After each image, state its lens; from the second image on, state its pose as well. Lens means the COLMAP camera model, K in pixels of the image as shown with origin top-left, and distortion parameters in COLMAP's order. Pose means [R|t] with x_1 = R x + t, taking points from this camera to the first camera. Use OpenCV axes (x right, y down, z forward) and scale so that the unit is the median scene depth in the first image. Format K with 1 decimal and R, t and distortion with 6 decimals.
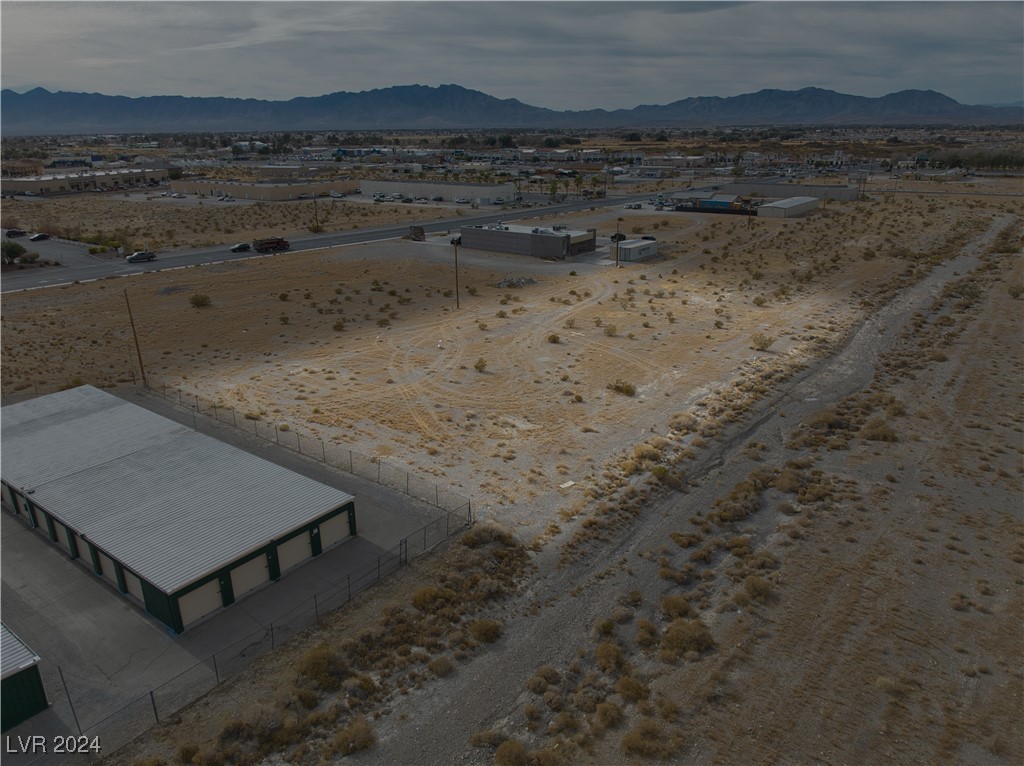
lens RADIAL K [[727.2, 0, 515.2], [0, 727.2, 384.3], [0, 0, 1]] dist [0.011742, -0.037735]
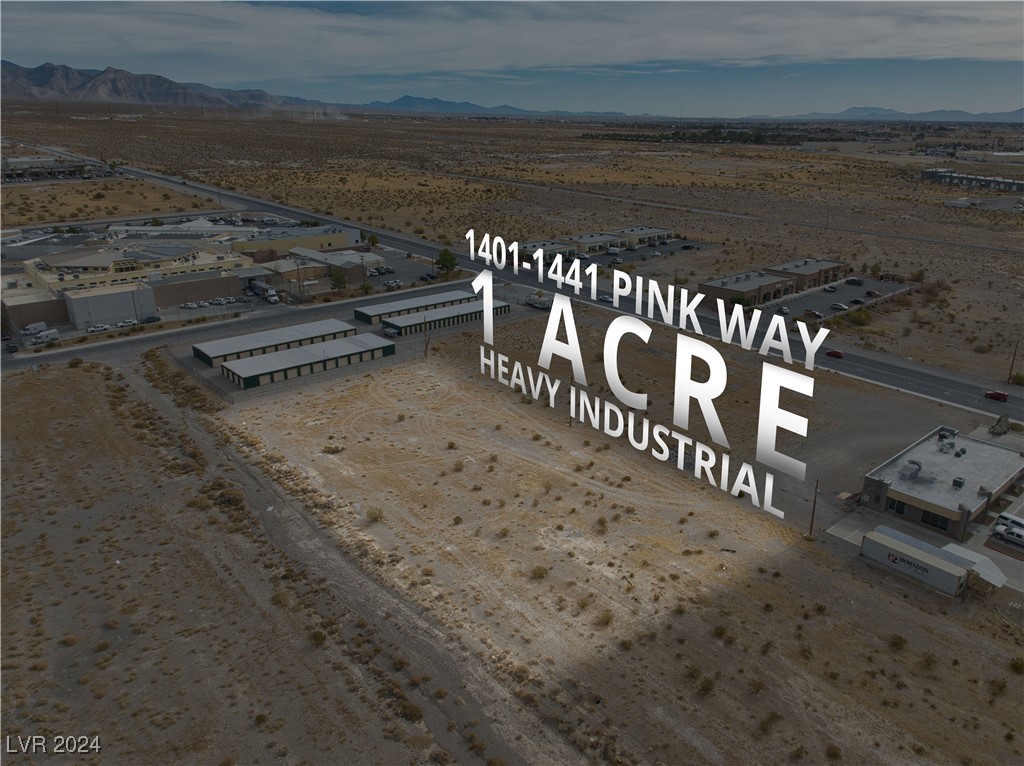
lens RADIAL K [[725.8, 0, 514.4], [0, 725.8, 384.9], [0, 0, 1]] dist [0.032207, -0.053269]
pose [[-0.208867, 0.346276, -0.914586, 1.723393], [-0.325434, 0.857301, 0.398908, -1.034299], [0.922208, 0.380956, -0.066372, 1.613270]]
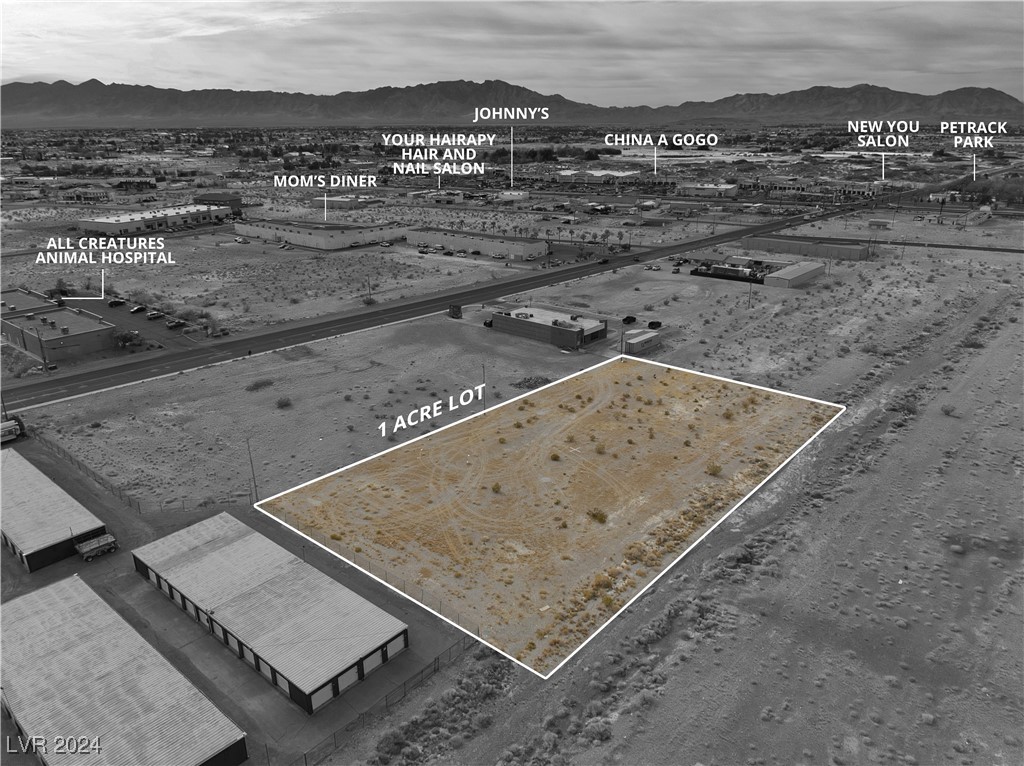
lens RADIAL K [[725.8, 0, 514.4], [0, 725.8, 384.9], [0, 0, 1]] dist [0.032207, -0.053269]
pose [[0.998330, 0.026246, -0.051455, 0.061327], [-0.025915, 0.999639, 0.007103, -0.279258], [0.051623, -0.005757, 0.998650, -0.429737]]
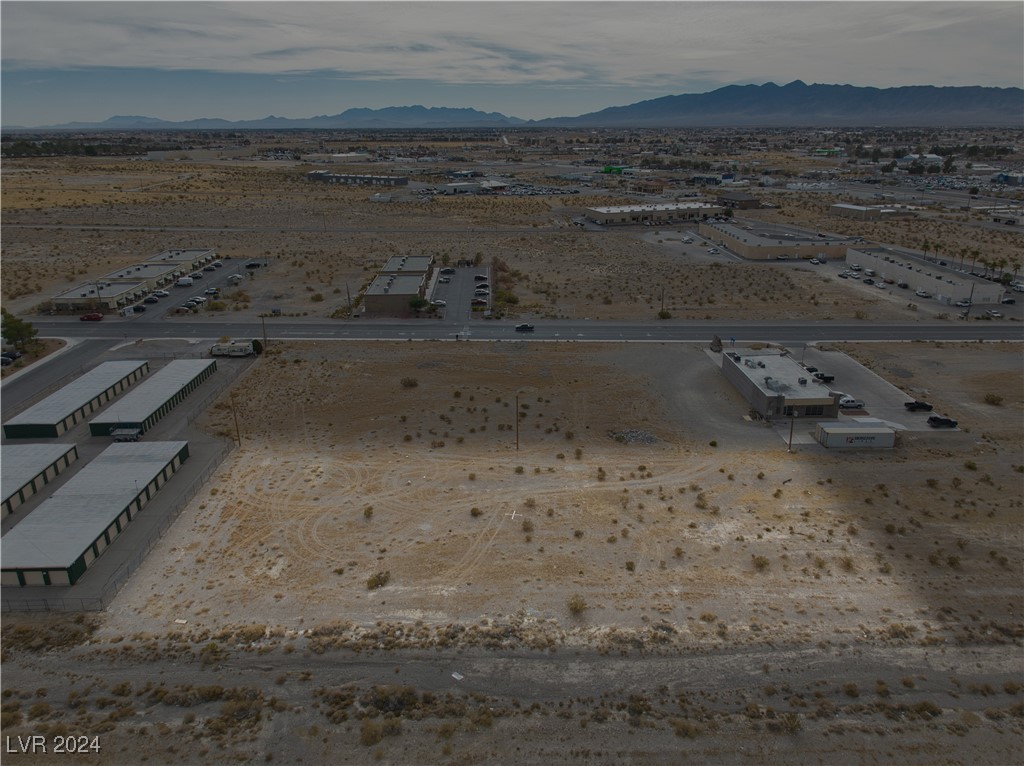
lens RADIAL K [[725.8, 0, 514.4], [0, 725.8, 384.9], [0, 0, 1]] dist [0.032207, -0.053269]
pose [[0.624409, 0.268347, -0.733555, 1.218155], [-0.259685, 0.957031, 0.129052, -0.580023], [0.736666, 0.109913, 0.667265, 0.369141]]
